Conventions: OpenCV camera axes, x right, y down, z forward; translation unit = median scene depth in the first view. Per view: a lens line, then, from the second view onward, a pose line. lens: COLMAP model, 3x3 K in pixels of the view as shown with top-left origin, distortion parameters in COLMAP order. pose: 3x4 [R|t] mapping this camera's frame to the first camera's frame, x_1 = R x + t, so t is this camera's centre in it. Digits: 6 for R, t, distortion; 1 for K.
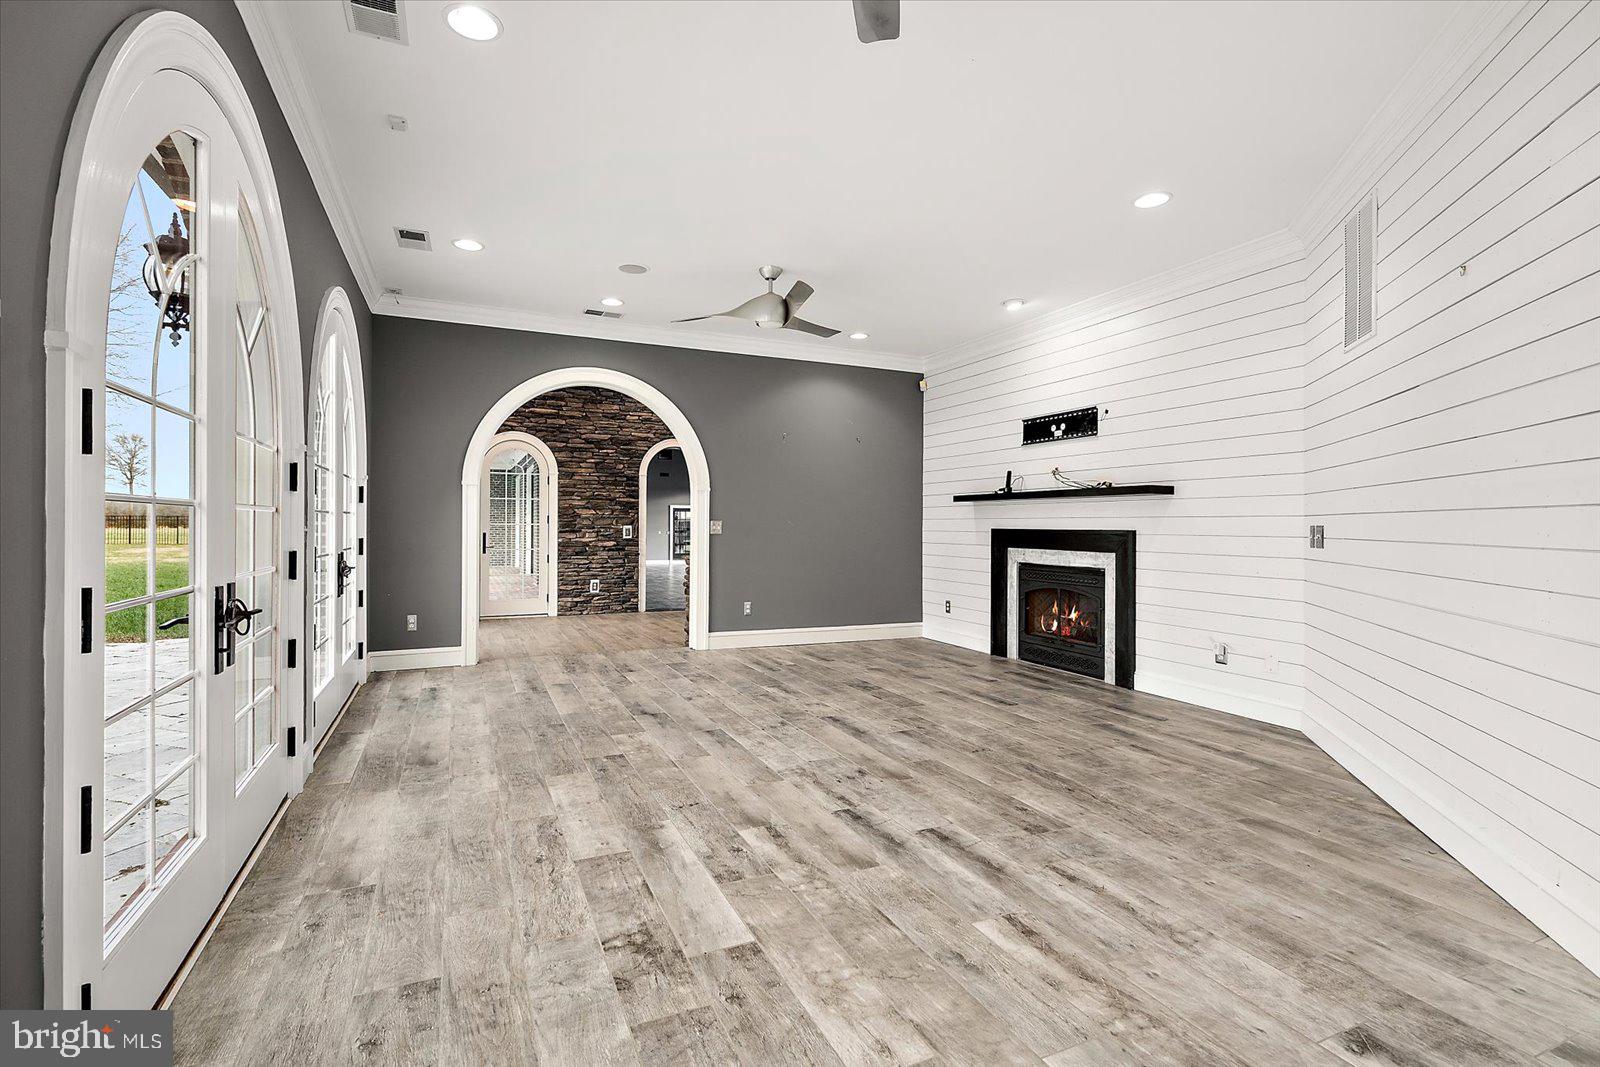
lens RADIAL K [[656.2, 0, 793.6], [0, 656.2, 527.8], [0, 0, 1]] dist [0.000126, -0.000195]
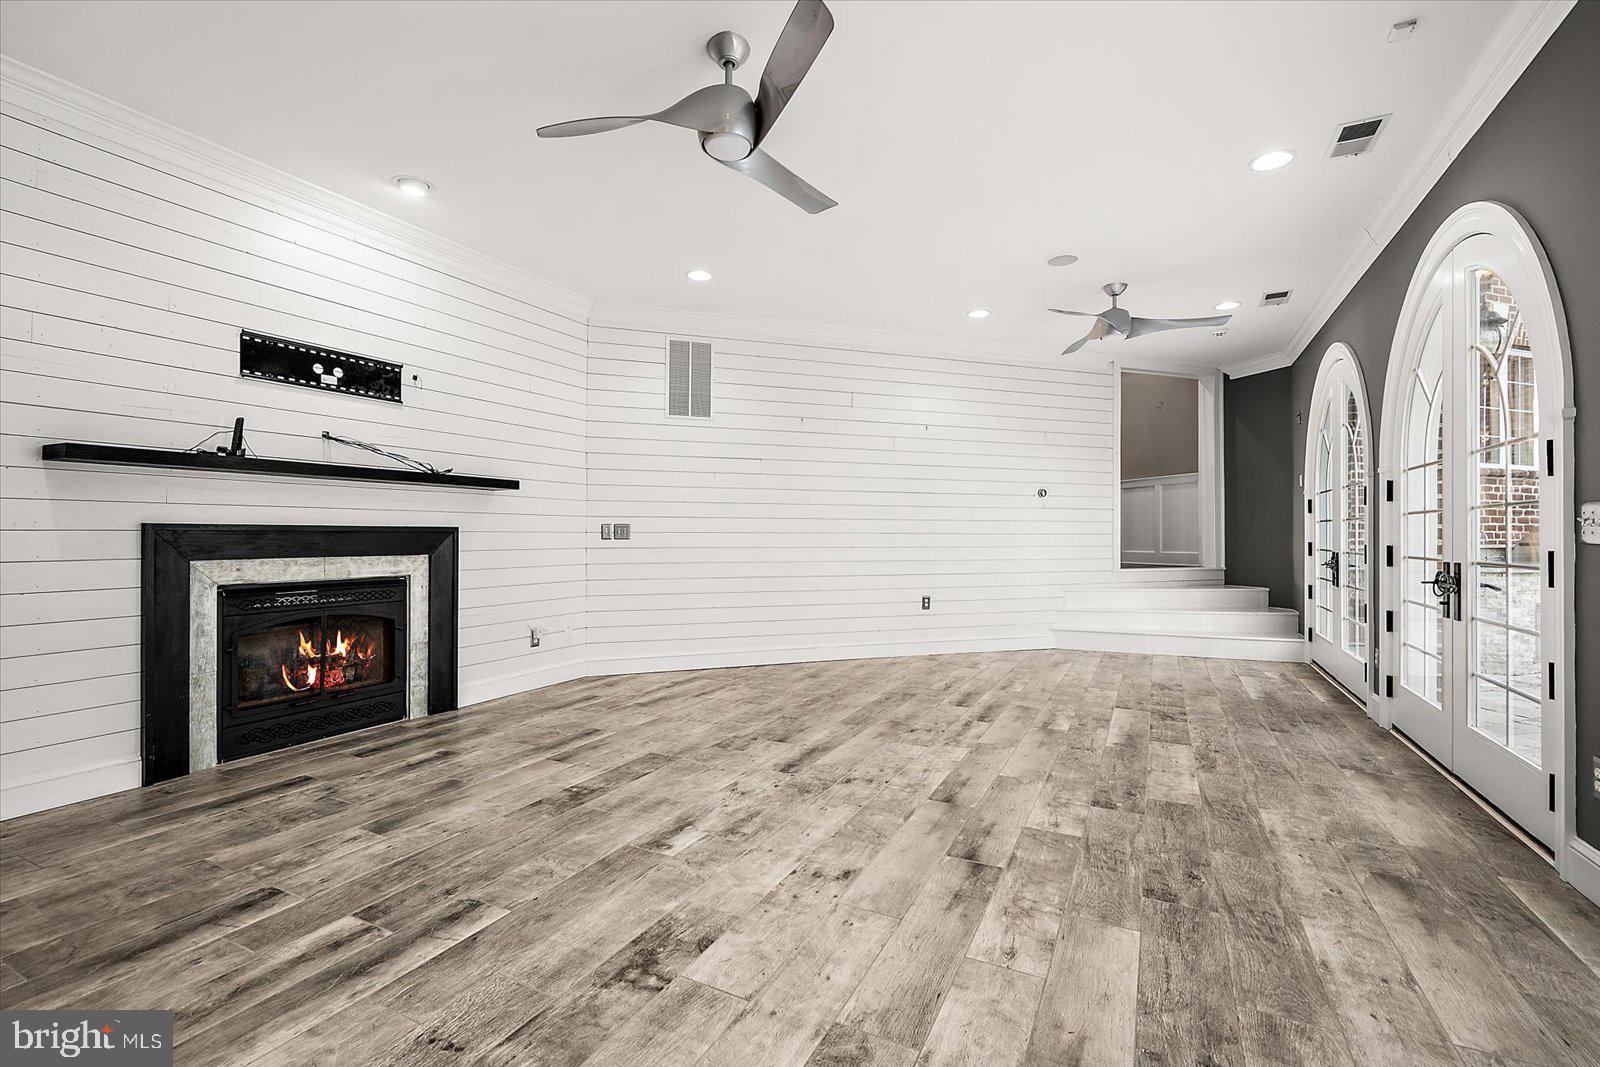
lens RADIAL K [[656.2, 0, 793.6], [0, 656.2, 527.8], [0, 0, 1]] dist [0.000126, -0.000195]
pose [[-0.560570, 0.000170, 0.828107, -0.597166], [-0.002646, 0.999995, -0.001997, 0.007109], [-0.828103, -0.003311, -0.560566, 1.452006]]
